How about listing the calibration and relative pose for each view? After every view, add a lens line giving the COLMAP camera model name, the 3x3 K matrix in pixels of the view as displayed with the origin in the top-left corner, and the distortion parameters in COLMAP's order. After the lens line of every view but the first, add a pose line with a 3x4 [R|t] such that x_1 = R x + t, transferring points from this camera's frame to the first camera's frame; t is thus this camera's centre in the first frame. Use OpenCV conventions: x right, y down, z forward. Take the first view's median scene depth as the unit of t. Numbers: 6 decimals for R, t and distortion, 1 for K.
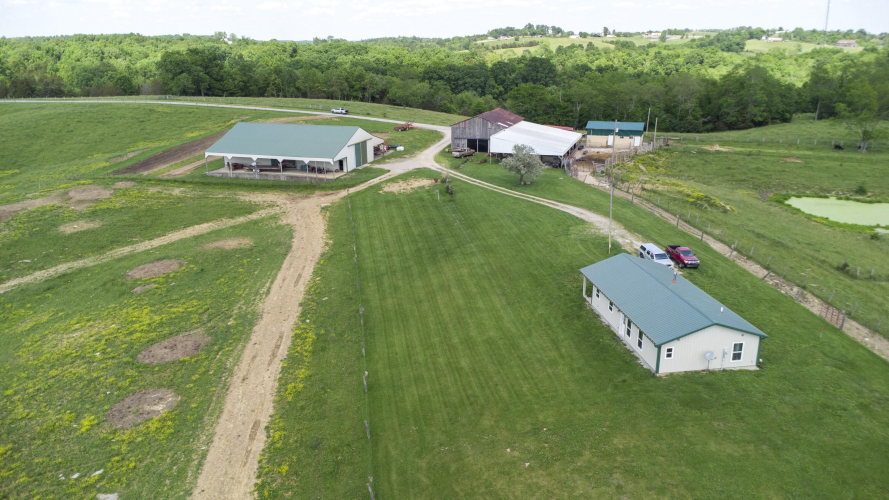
lens RADIAL K [[647.4, 0, 447.6], [0, 647.4, 250.7], [0, 0, 1]] dist [0.061004, -0.092361]
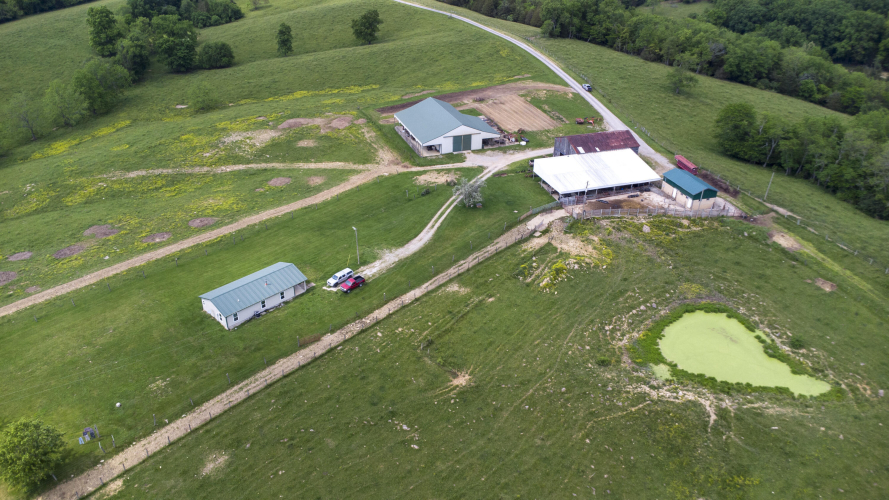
lens RADIAL K [[649.8, 0, 446.9], [0, 649.8, 248.8], [0, 0, 1]] dist [0.032216, -0.044356]
pose [[0.616027, 0.401356, -0.677808, 0.909755], [-0.261587, 0.915864, 0.304574, -0.366879], [0.743023, -0.010320, 0.669187, 0.031316]]
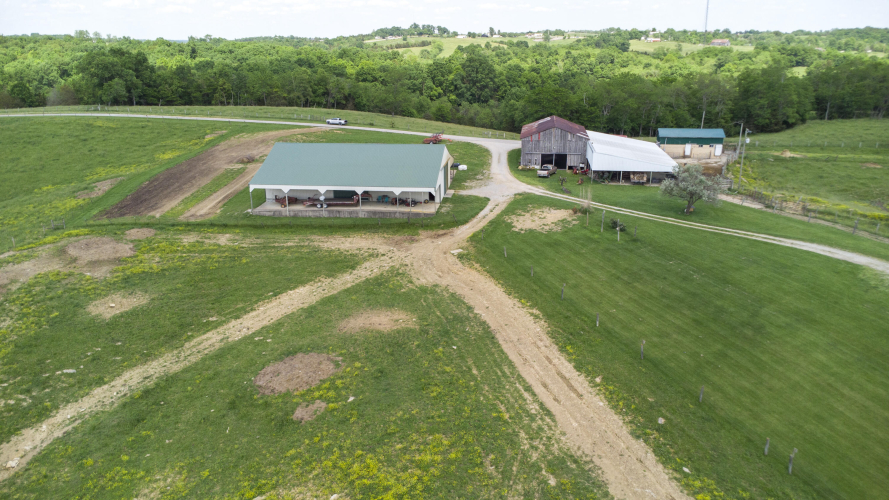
lens RADIAL K [[647.4, 0, 447.6], [0, 647.4, 250.7], [0, 0, 1]] dist [0.061004, -0.092361]
pose [[0.981827, -0.057922, 0.180725, -0.286441], [0.057927, 0.998307, 0.005251, -0.064844], [-0.180723, 0.005313, 0.983520, 0.213469]]
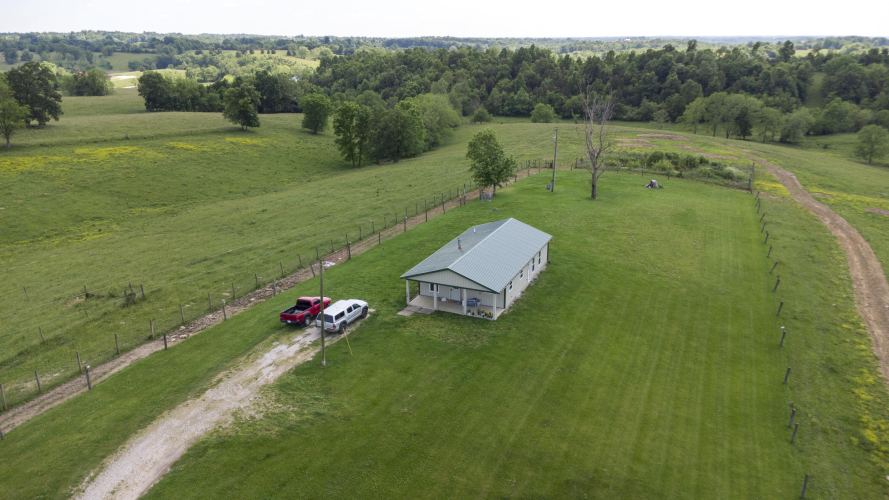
lens RADIAL K [[649.8, 0, 446.9], [0, 649.8, 248.8], [0, 0, 1]] dist [0.032216, -0.044356]
pose [[-0.846416, -0.157765, 0.508616, -0.074731], [0.170090, 0.824984, 0.538954, -0.233105], [-0.504628, 0.542690, -0.671445, 0.773667]]
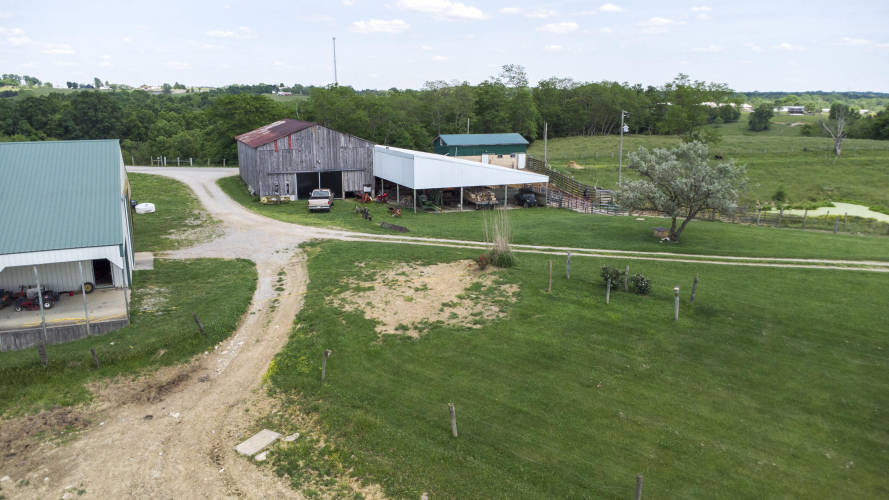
lens RADIAL K [[647.4, 0, 447.6], [0, 647.4, 250.7], [0, 0, 1]] dist [0.061004, -0.092361]
pose [[0.738929, -0.144119, 0.658189, -0.236629], [0.200693, 0.979594, -0.010818, -0.102565], [-0.643200, 0.140088, 0.752775, 0.665830]]
